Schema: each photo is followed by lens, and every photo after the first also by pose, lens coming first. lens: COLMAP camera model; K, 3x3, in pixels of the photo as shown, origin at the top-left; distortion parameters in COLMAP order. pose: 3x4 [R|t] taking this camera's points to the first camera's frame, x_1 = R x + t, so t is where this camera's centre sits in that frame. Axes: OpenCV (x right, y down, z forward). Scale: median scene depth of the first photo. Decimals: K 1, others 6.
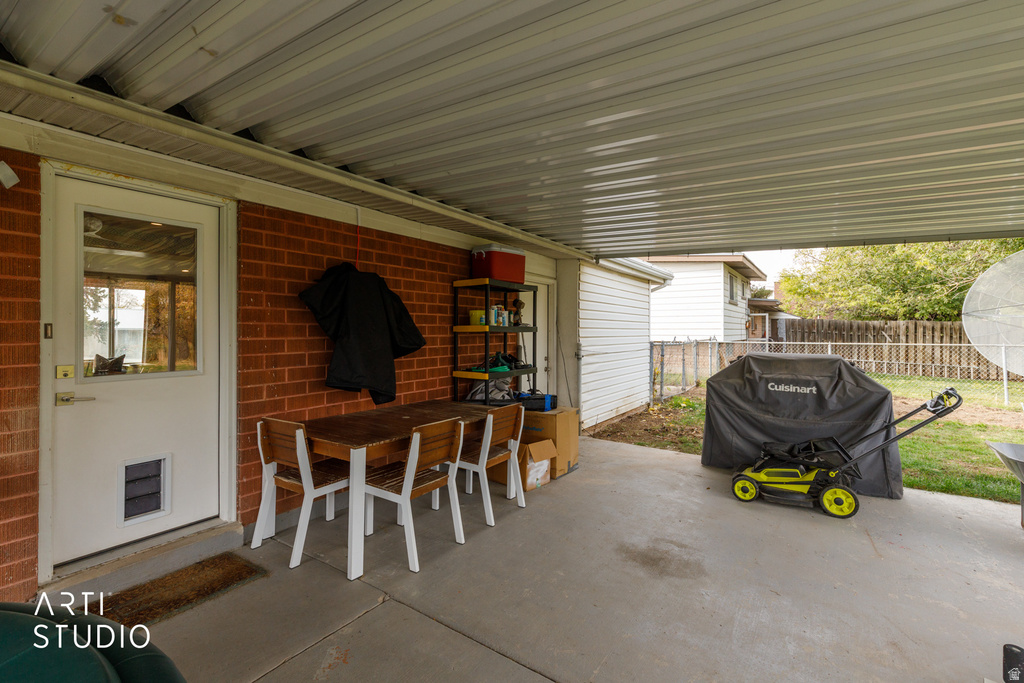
lens RADIAL K [[461.7, 0, 524.5], [0, 461.7, 319.7], [0, 0, 1]] dist [0.010549, -0.000507]
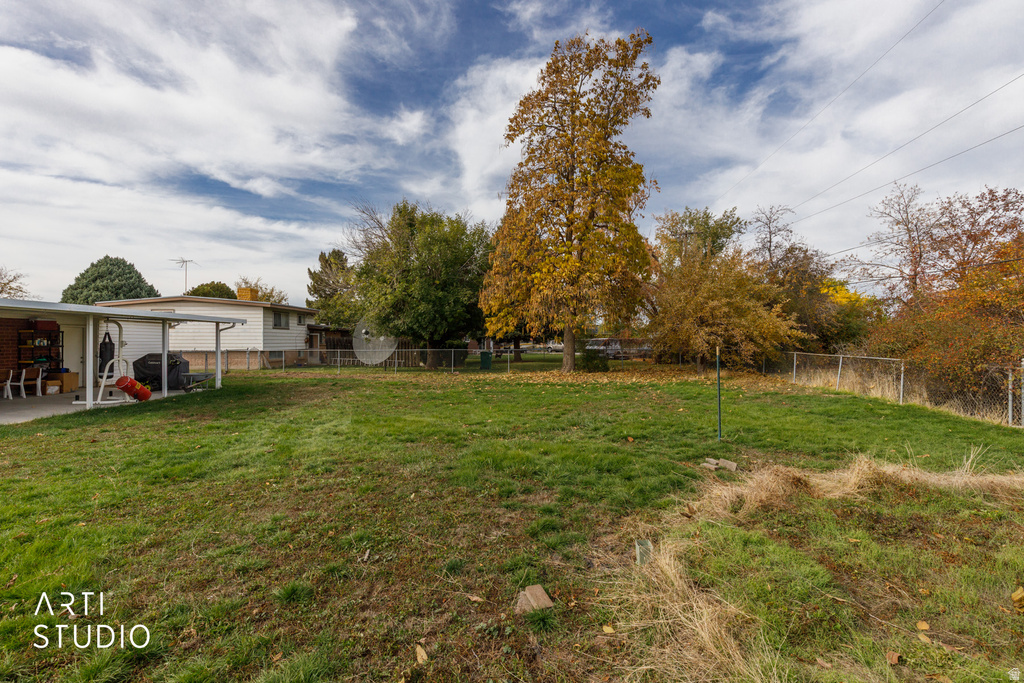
lens RADIAL K [[461.7, 0, 507.5], [0, 461.7, 347.8], [0, 0, 1]] dist [0.010549, -0.000507]
pose [[0.851455, -0.014788, 0.524219, 1.153208], [-0.002958, 0.999451, 0.032998, -0.098451], [-0.524419, -0.029647, 0.850944, -3.865346]]
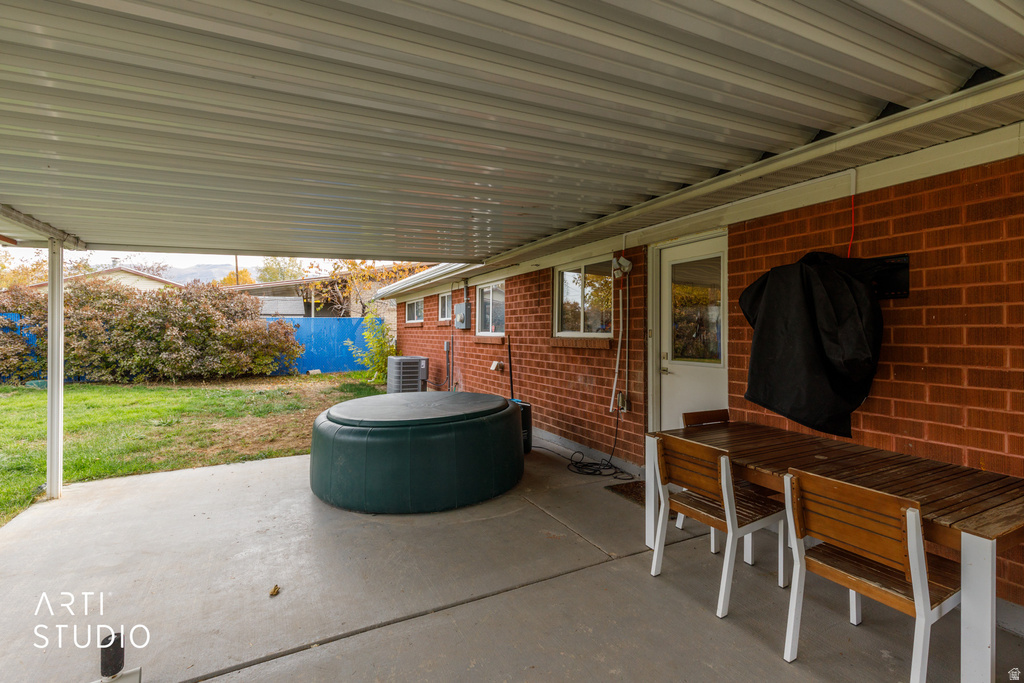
lens RADIAL K [[461.7, 0, 516.1], [0, 461.7, 334.2], [0, 0, 1]] dist [0.010549, -0.000507]
pose [[-0.483499, -0.002320, -0.875342, 0.553613], [0.009564, 0.999923, -0.007933, 0.022289], [0.875292, -0.012207, -0.483440, 0.867809]]
